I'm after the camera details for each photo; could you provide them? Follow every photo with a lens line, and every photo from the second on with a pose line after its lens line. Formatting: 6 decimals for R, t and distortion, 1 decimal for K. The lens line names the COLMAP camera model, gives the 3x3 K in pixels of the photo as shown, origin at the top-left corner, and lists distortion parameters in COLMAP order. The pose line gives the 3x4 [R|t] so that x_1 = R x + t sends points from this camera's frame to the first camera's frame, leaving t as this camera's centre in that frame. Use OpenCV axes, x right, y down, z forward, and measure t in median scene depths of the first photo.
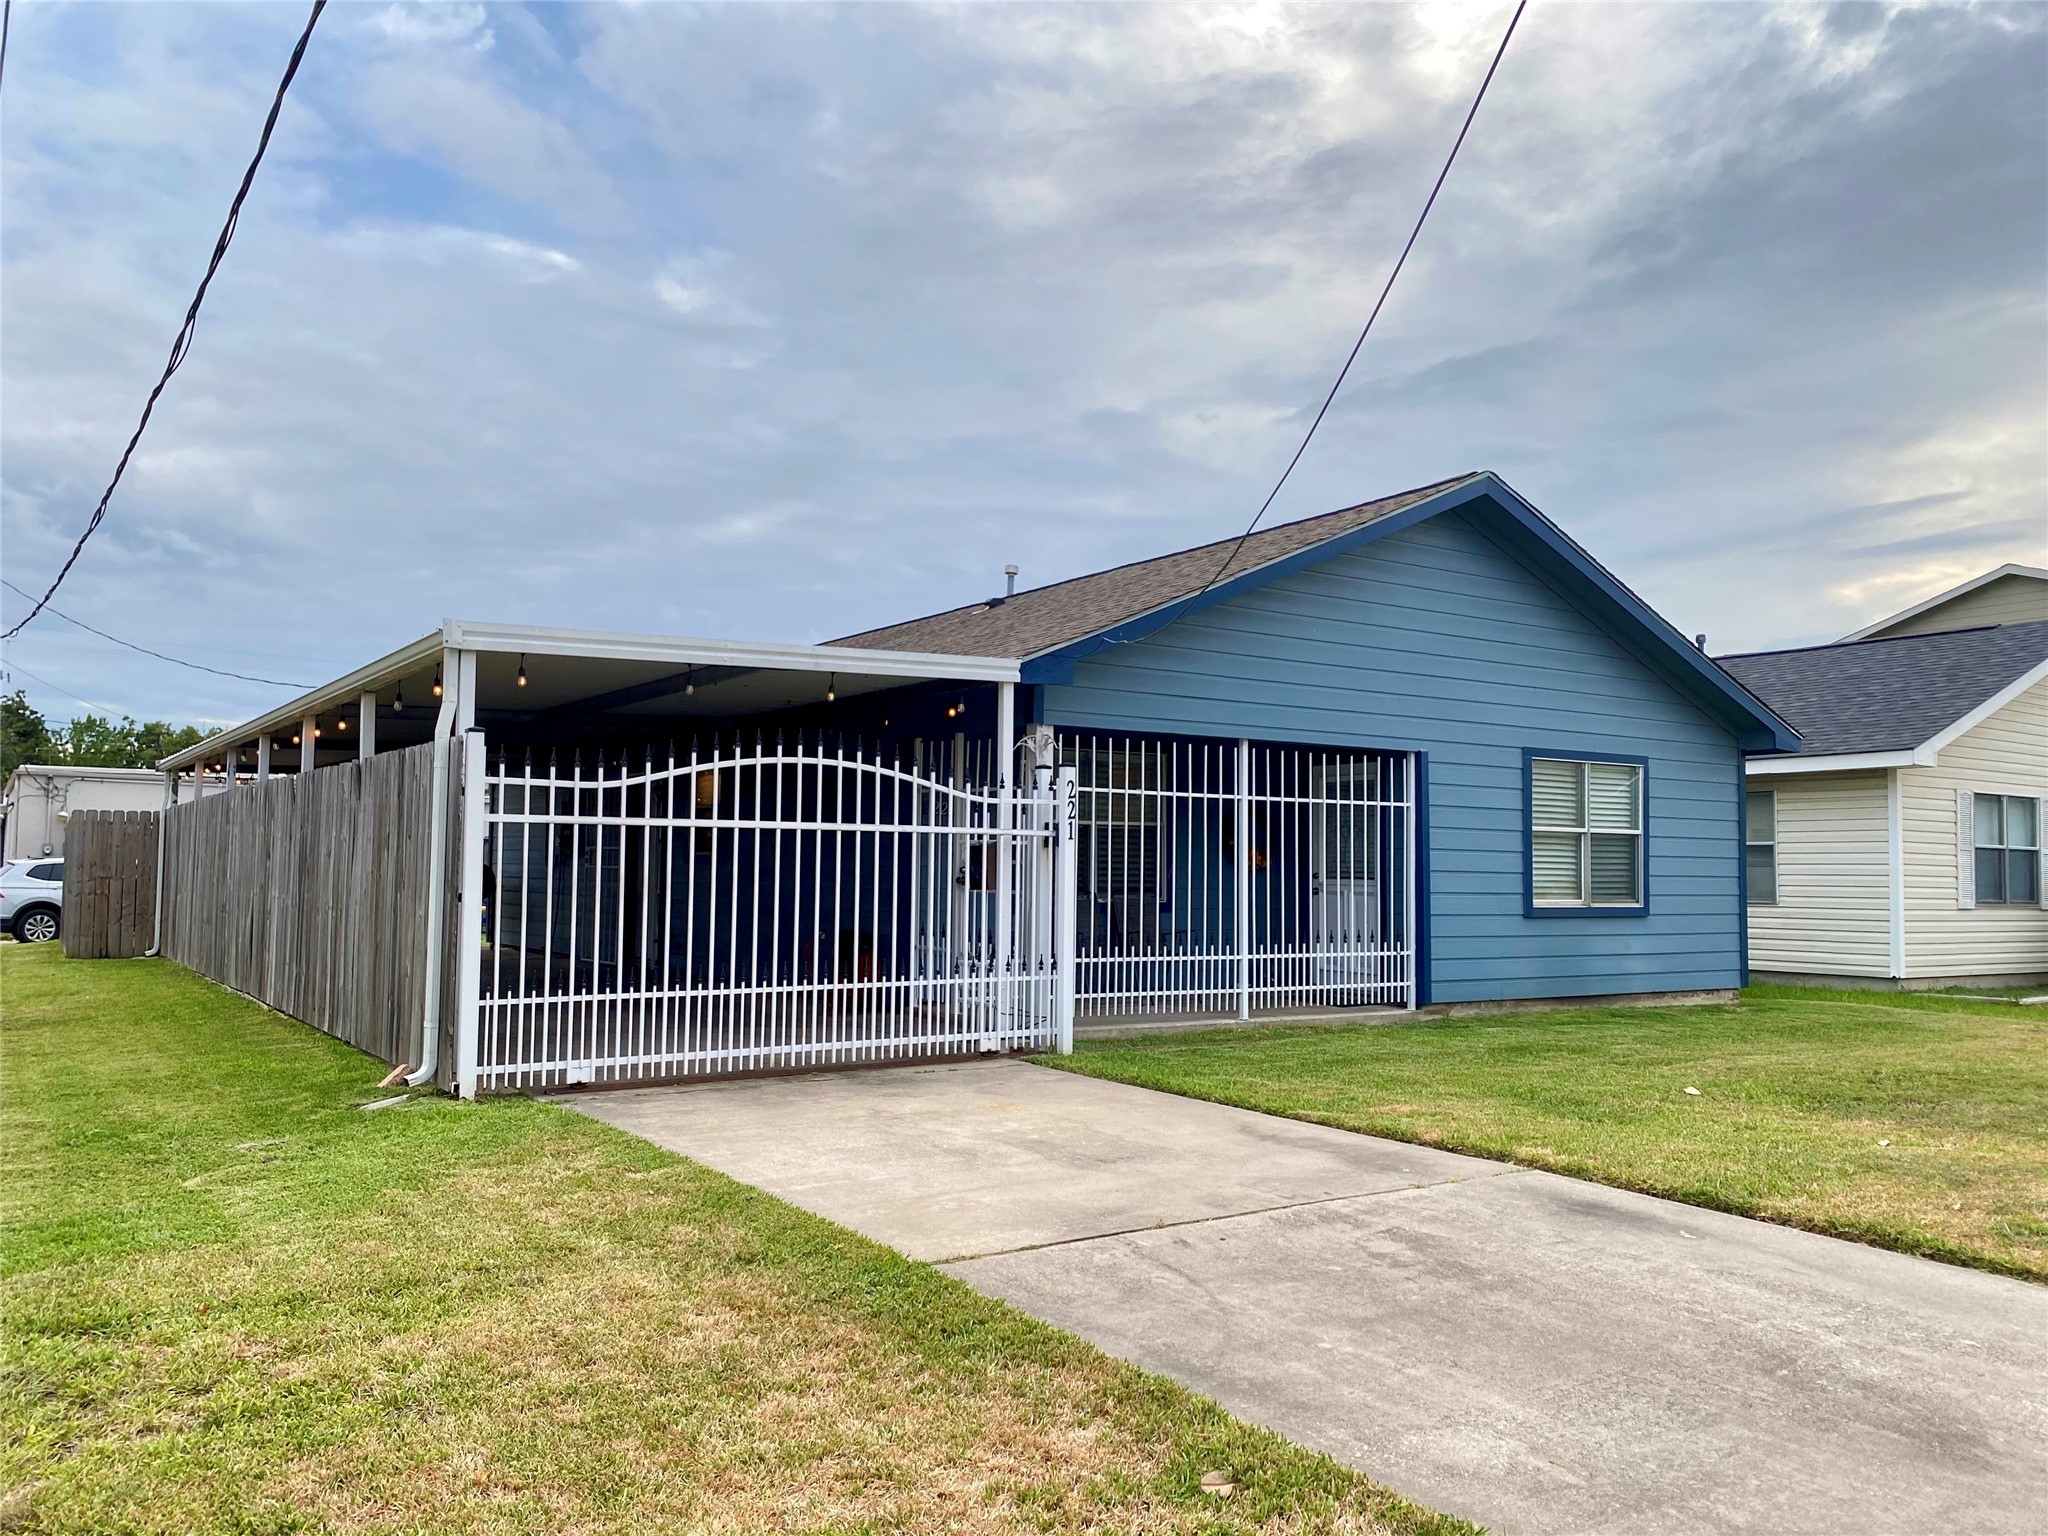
lens RADIAL K [[1564.5, 0, 1040.5], [0, 1564.5, 755.0], [0, 0, 1]] dist [0.053012, -0.061249]
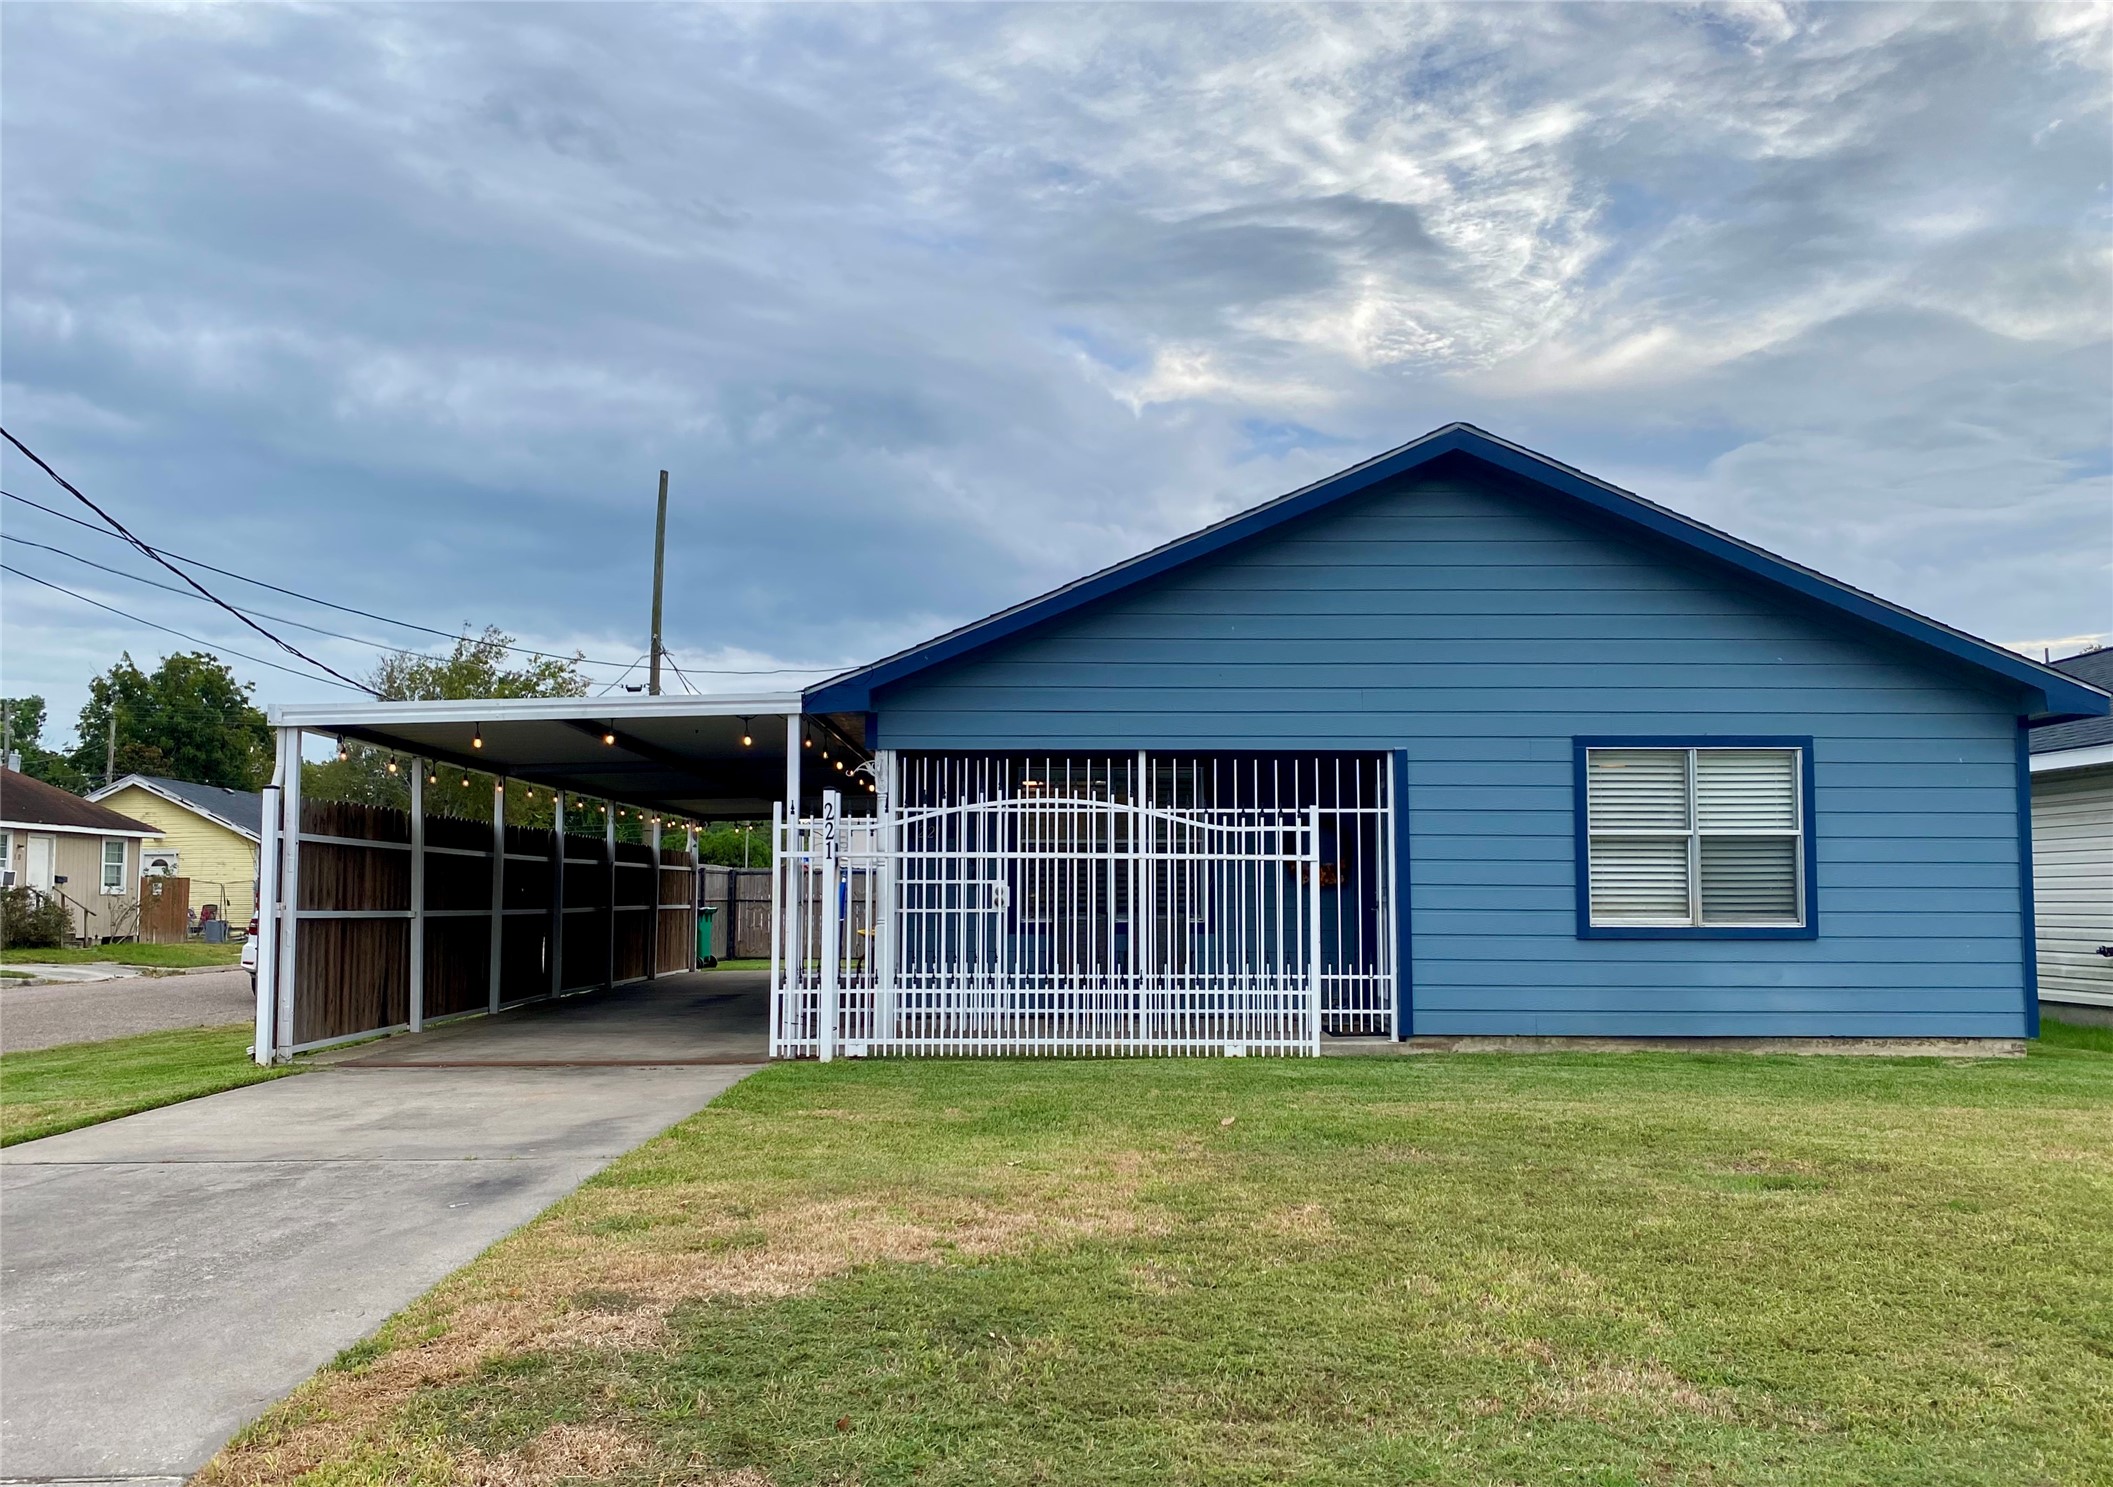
lens RADIAL K [[1724.3, 0, 1050.3], [0, 1724.3, 757.8], [0, 0, 1]] dist [0.008166, -0.010827]
pose [[0.837261, -0.059324, -0.543576, 0.593462], [0.048471, 0.998236, -0.034285, 0.025425], [0.544651, 0.002358, 0.838660, 0.075312]]
